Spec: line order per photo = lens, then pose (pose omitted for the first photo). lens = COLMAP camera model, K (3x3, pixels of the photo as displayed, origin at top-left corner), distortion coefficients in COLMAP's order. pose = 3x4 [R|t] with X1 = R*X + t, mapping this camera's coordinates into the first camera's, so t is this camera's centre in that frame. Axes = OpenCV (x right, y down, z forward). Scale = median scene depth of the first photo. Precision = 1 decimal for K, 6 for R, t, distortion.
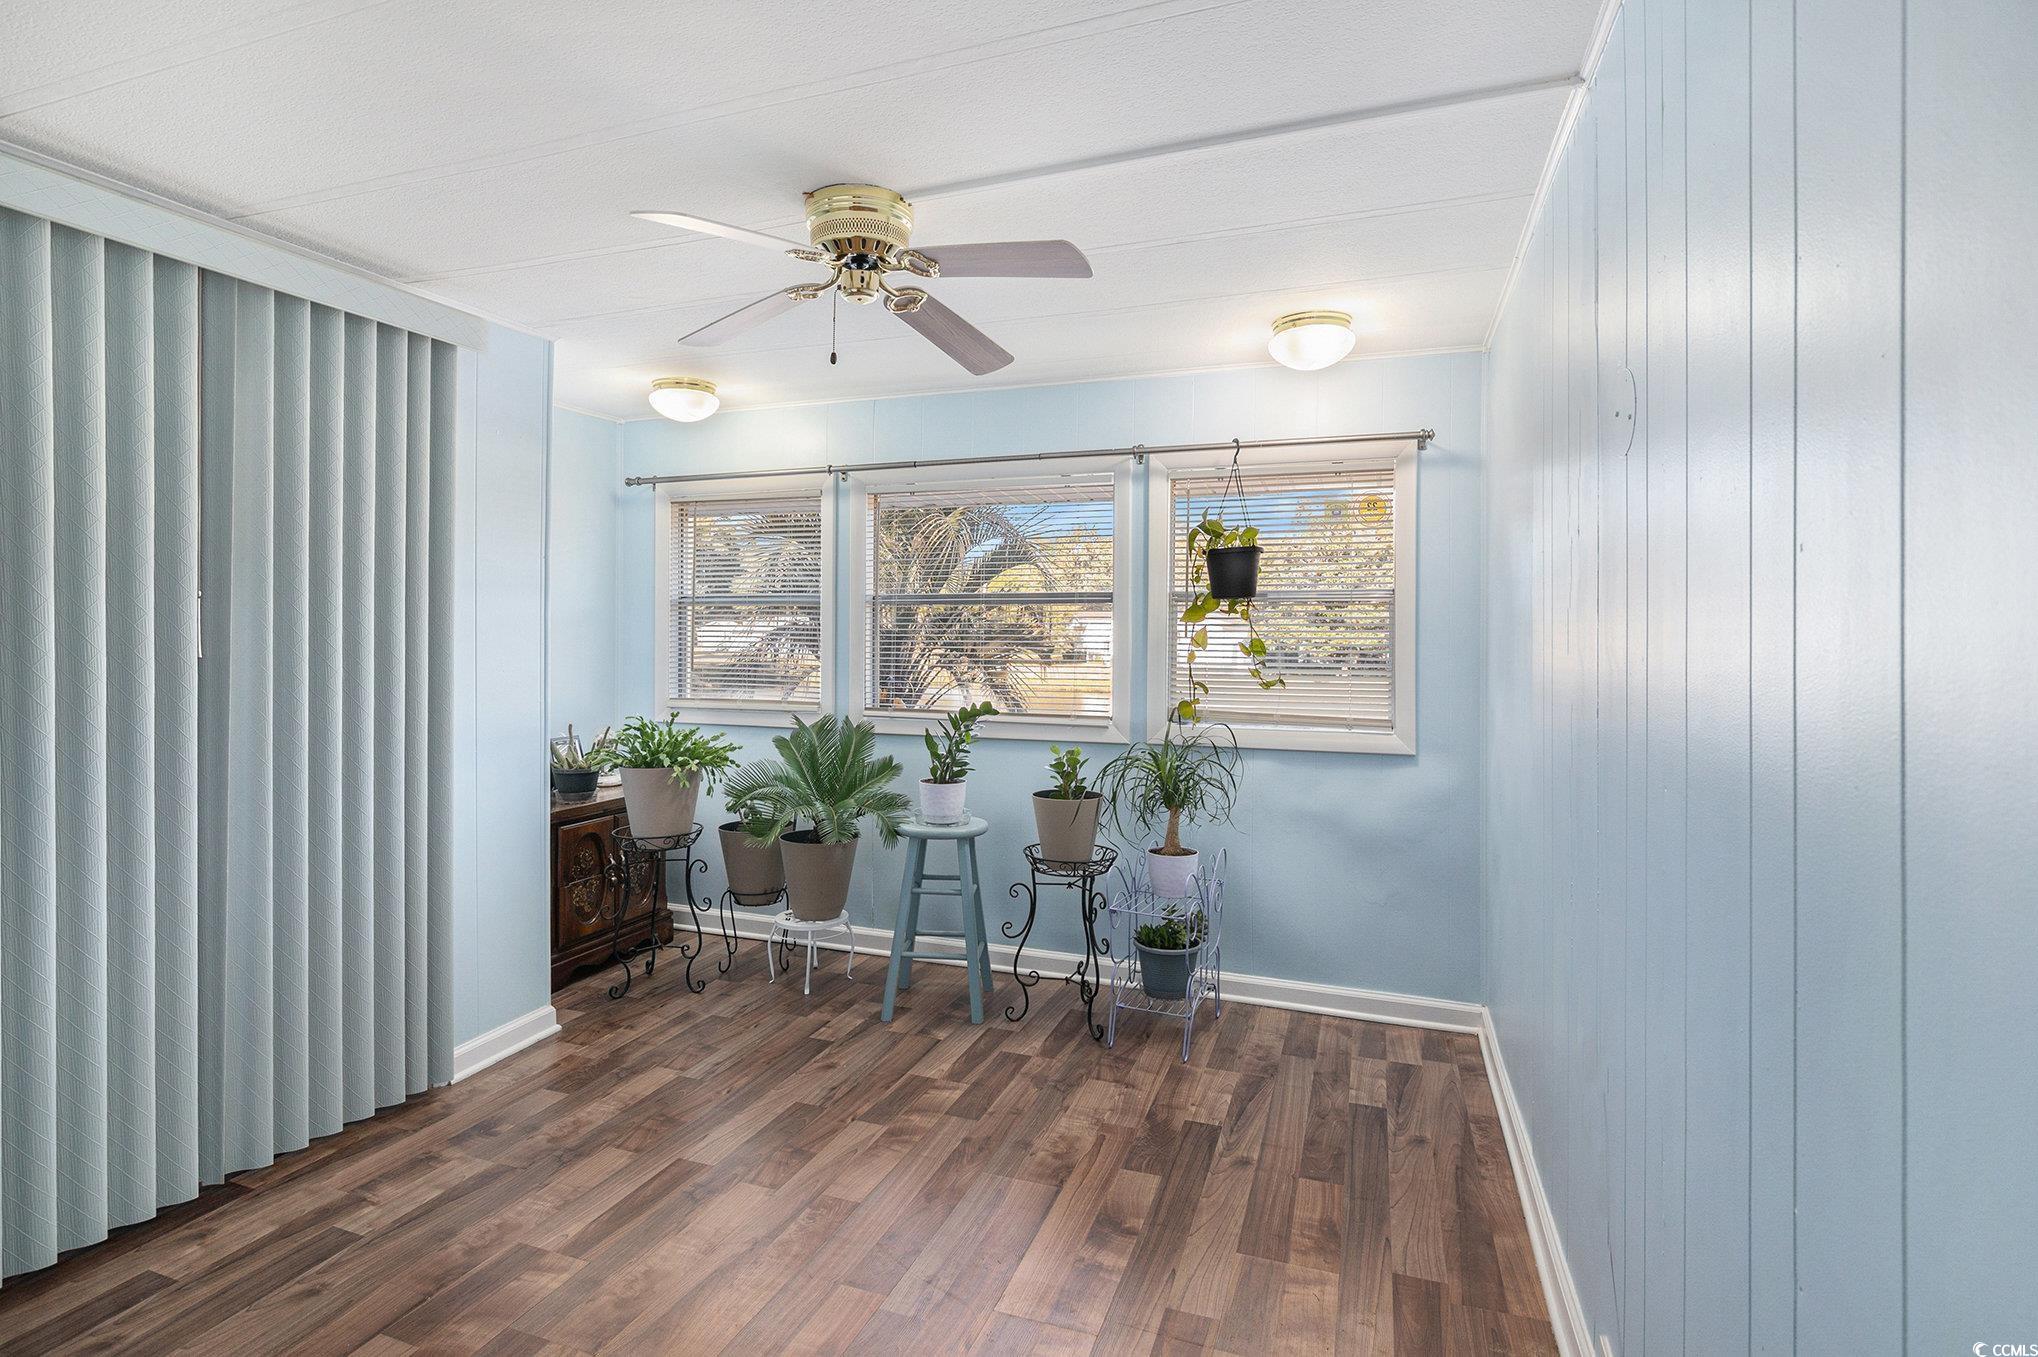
lens RADIAL K [[946.2, 0, 1004.4], [0, 946.2, 650.5], [0, 0, 1]] dist [-0.004908, -0.000330]
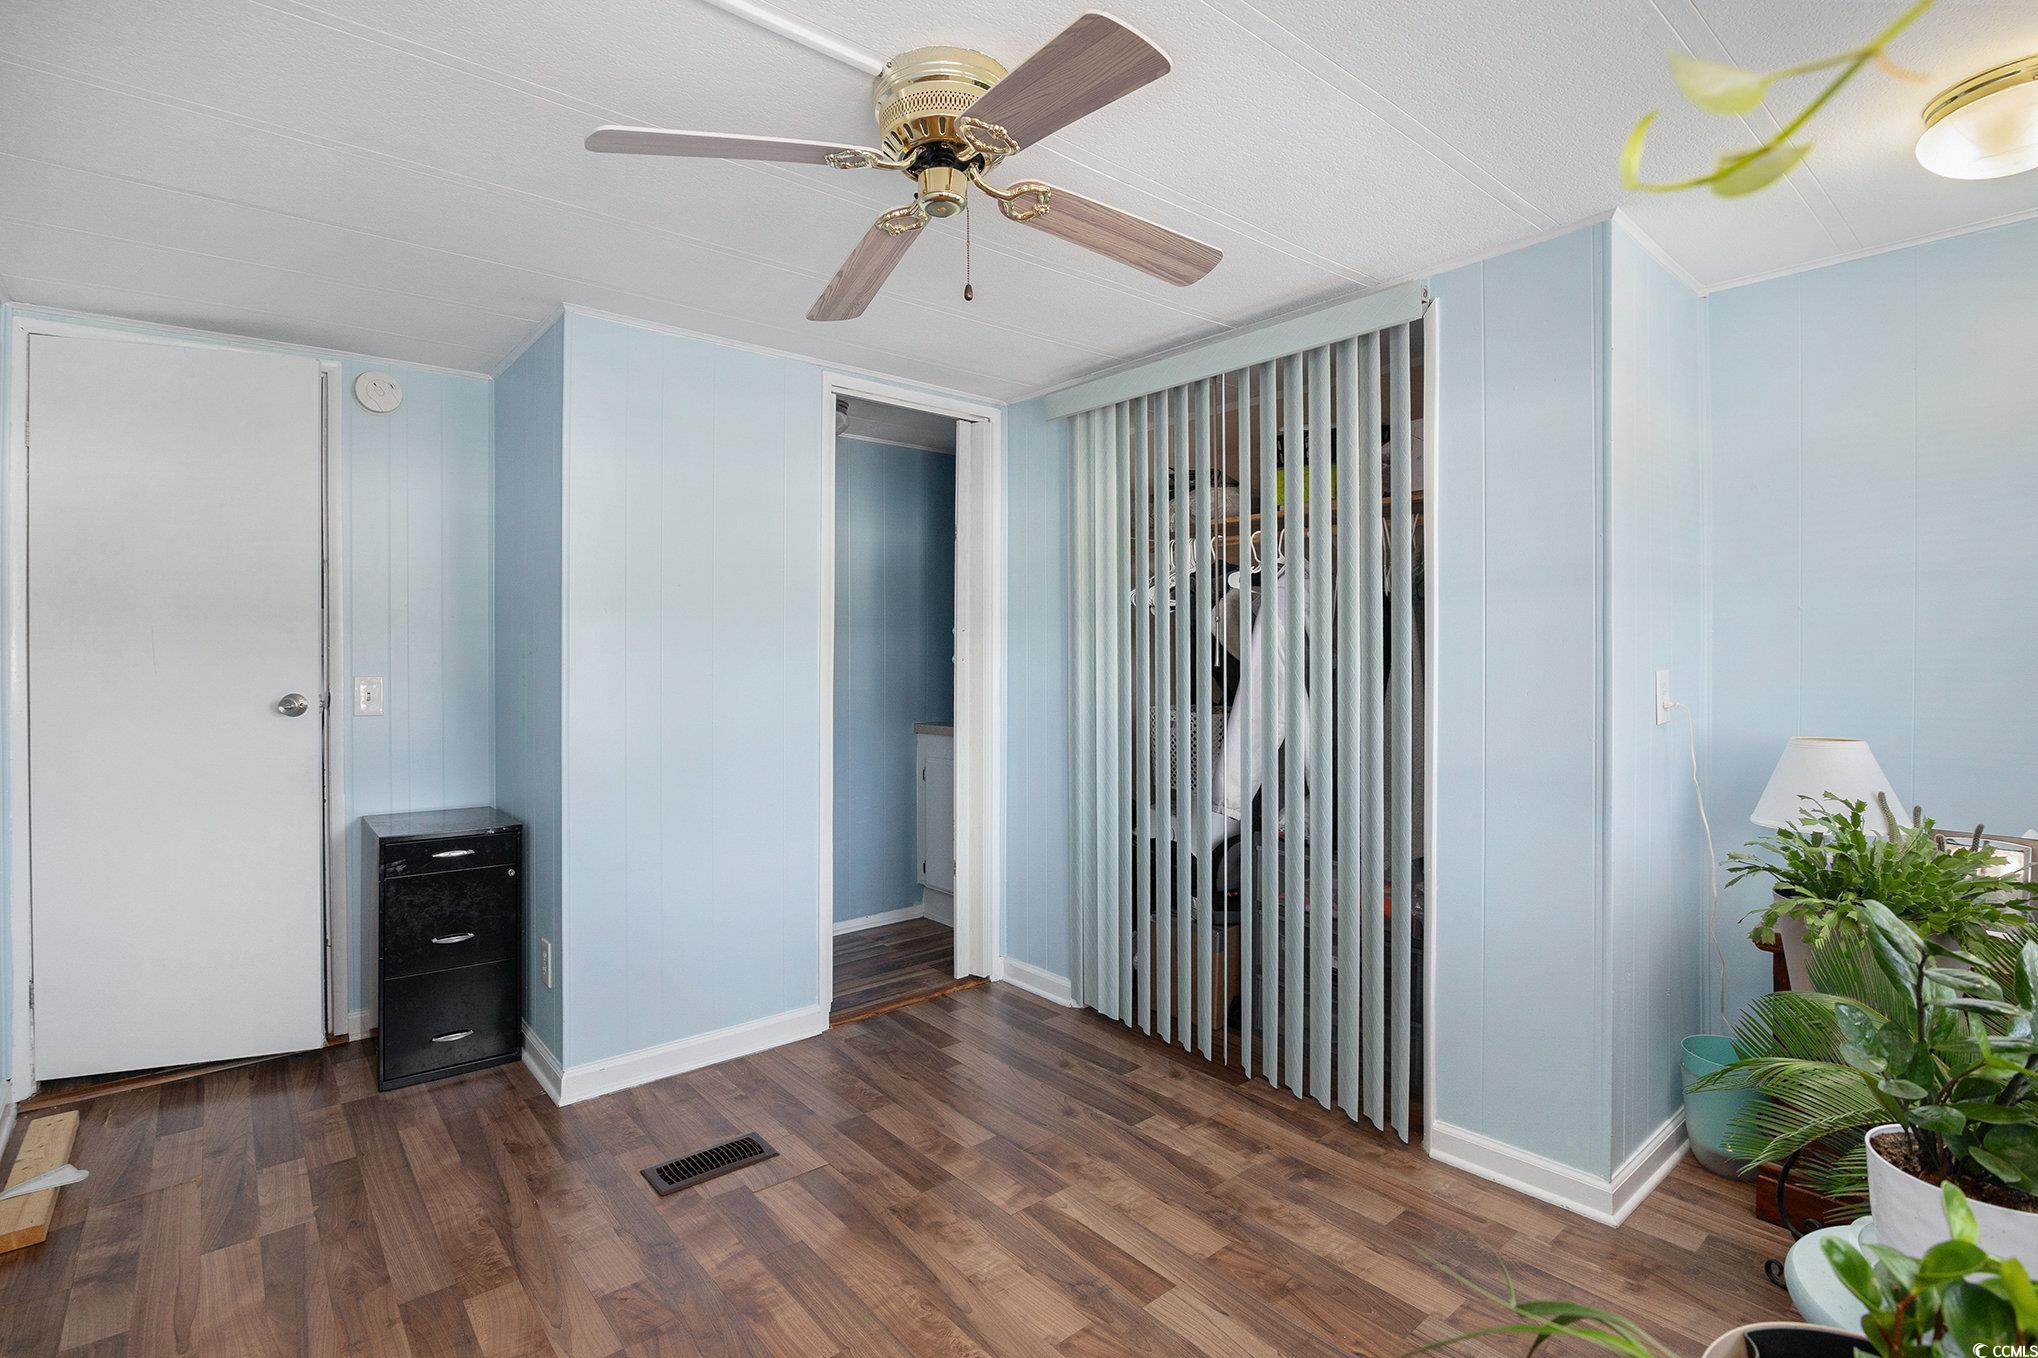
lens RADIAL K [[946.2, 0, 1004.4], [0, 946.2, 651.0], [0, 0, 1]] dist [-0.004908, -0.000330]
pose [[-0.486246, -0.005351, -0.873806, 0.458928], [-0.003310, 0.999985, -0.004282, -0.007729], [0.873816, 0.000810, -0.486257, 1.309576]]
